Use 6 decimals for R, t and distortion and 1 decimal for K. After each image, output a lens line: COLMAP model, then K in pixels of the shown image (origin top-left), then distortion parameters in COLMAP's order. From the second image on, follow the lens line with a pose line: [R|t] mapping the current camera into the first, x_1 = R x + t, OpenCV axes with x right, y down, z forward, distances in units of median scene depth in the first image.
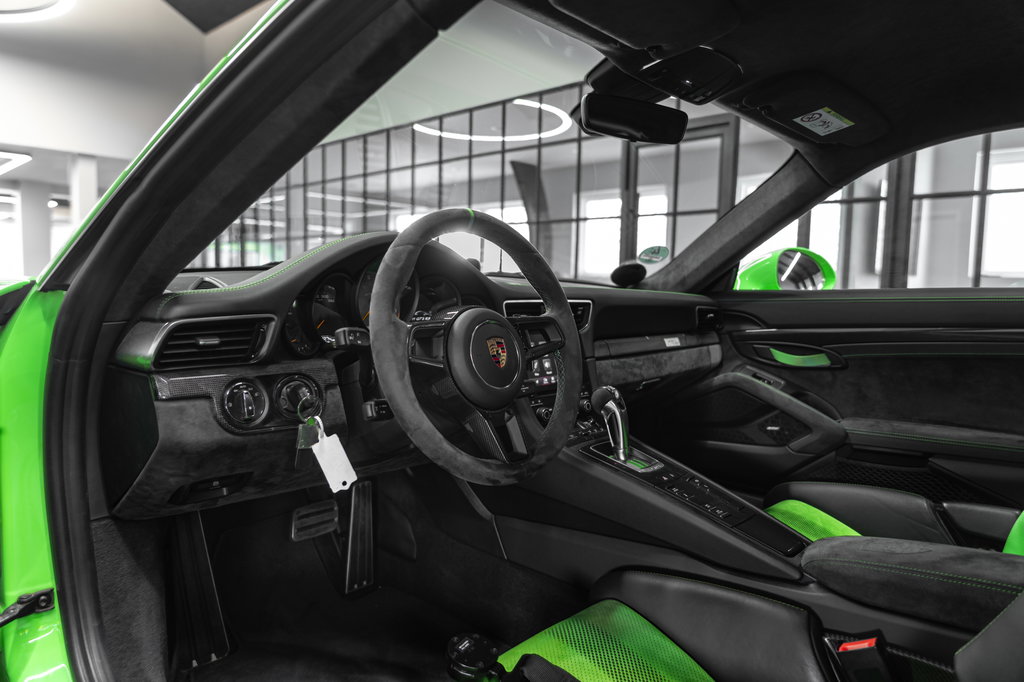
lens RADIAL K [[672.7, 0, 512.0], [0, 672.7, 343.9], [0, 0, 1]] dist [-0.007261, -0.009083]
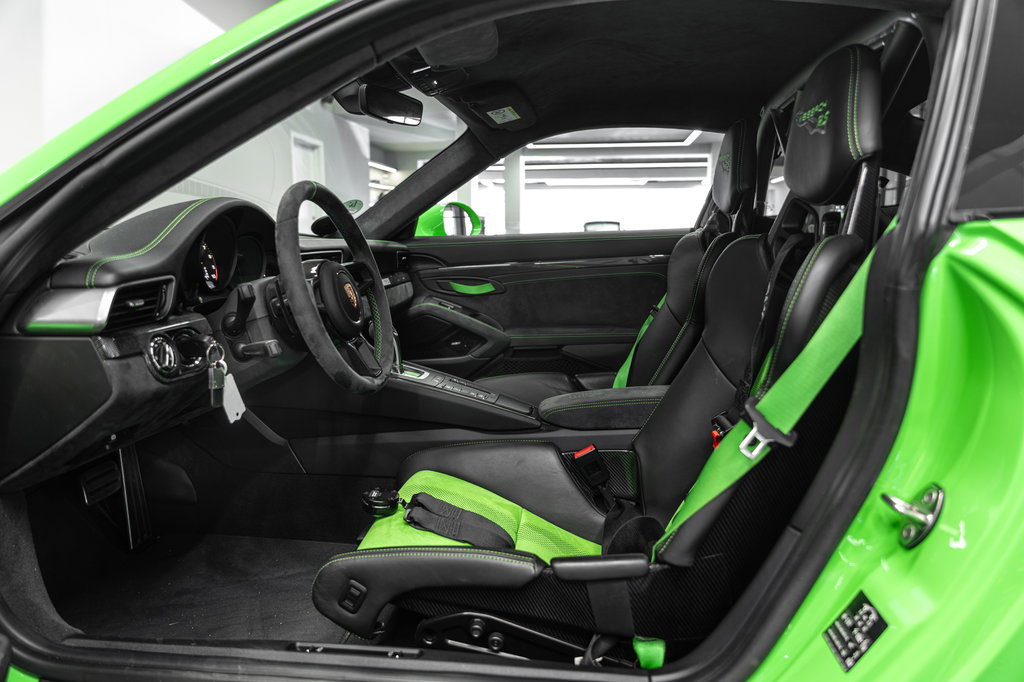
lens RADIAL K [[672.7, 0, 512.5], [0, 672.7, 341.3], [0, 0, 1]] dist [-0.007261, -0.009083]
pose [[0.816368, -0.117771, 0.565397, -0.285249], [0.071353, 0.992054, 0.103618, -0.005630], [-0.573108, -0.044248, 0.818285, -0.138169]]
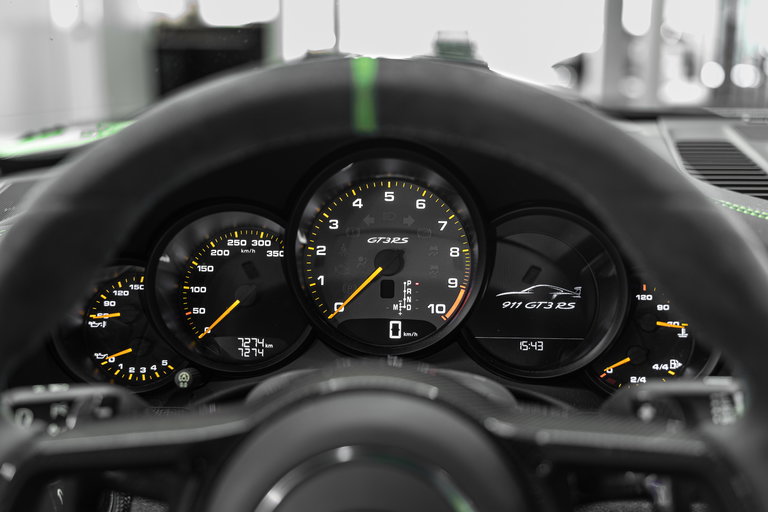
lens RADIAL K [[964.5, 0, 384.7], [0, 964.5, 257.5], [0, 0, 1]] dist [0.040339, 0.000000]
pose [[0.638336, 0.153502, -0.754298, 0.151133], [-0.052594, 0.986322, 0.156211, -0.101920], [0.767959, -0.060043, 0.637678, 0.420579]]
